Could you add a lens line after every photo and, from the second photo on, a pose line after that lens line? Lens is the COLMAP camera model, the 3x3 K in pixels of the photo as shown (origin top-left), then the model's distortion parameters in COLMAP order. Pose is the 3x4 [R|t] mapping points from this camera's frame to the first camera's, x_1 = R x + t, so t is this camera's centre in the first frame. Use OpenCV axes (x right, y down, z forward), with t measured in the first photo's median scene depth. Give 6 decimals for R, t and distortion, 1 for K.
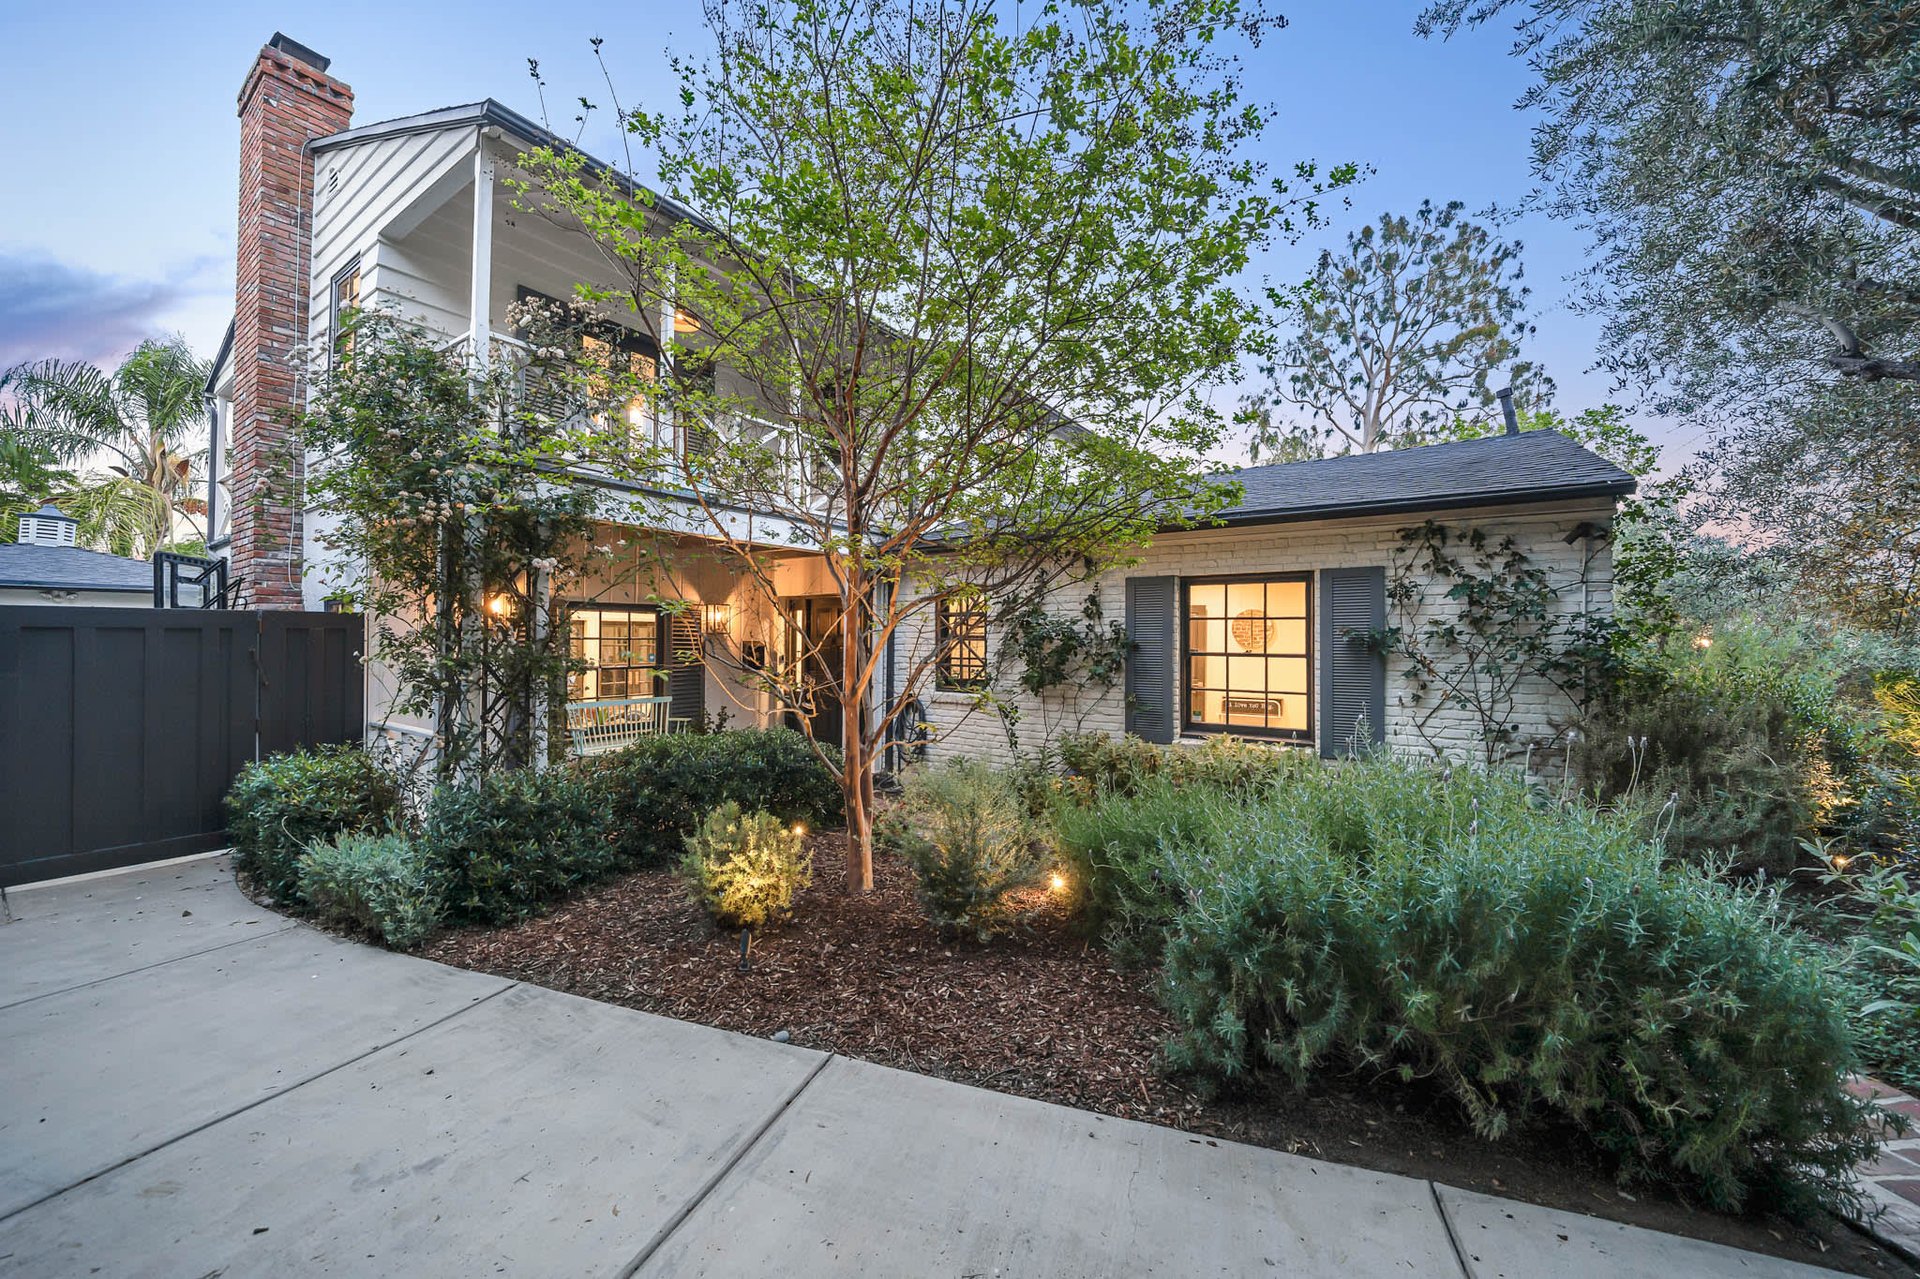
lens RADIAL K [[675.3, 0, 943.4], [0, 675.3, 644.7], [0, 0, 1]] dist [-0.015305, 0.001747]
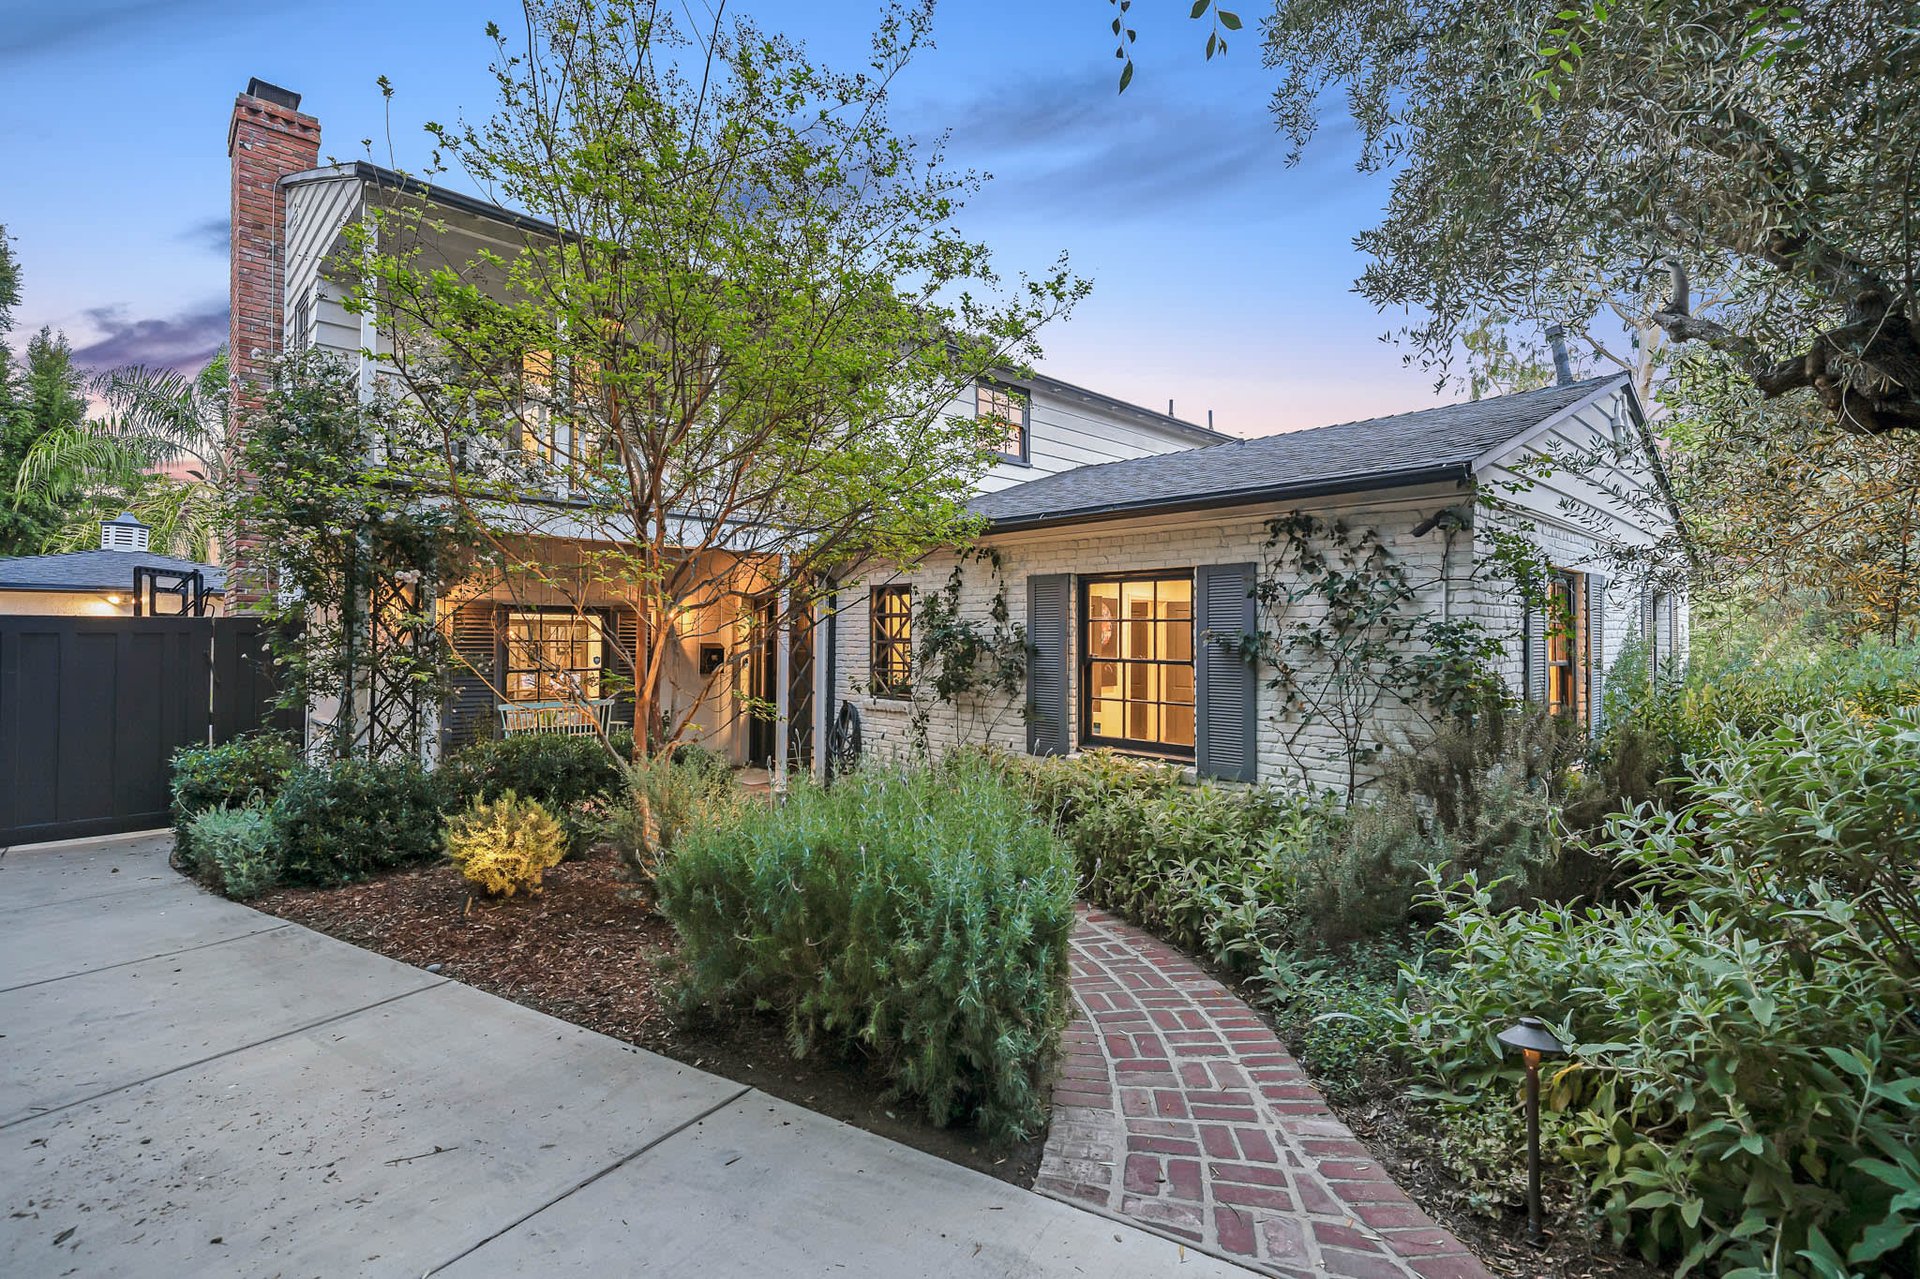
lens RADIAL K [[840.5, 0, 960.0], [0, 840.5, 639.5], [0, 0, 1]] dist [0.015216, -0.000090]
pose [[0.980457, 0.001402, -0.196730, 0.496570], [-0.002485, 0.999983, -0.005263, -0.008241], [0.196719, 0.005649, 0.980444, -0.168223]]
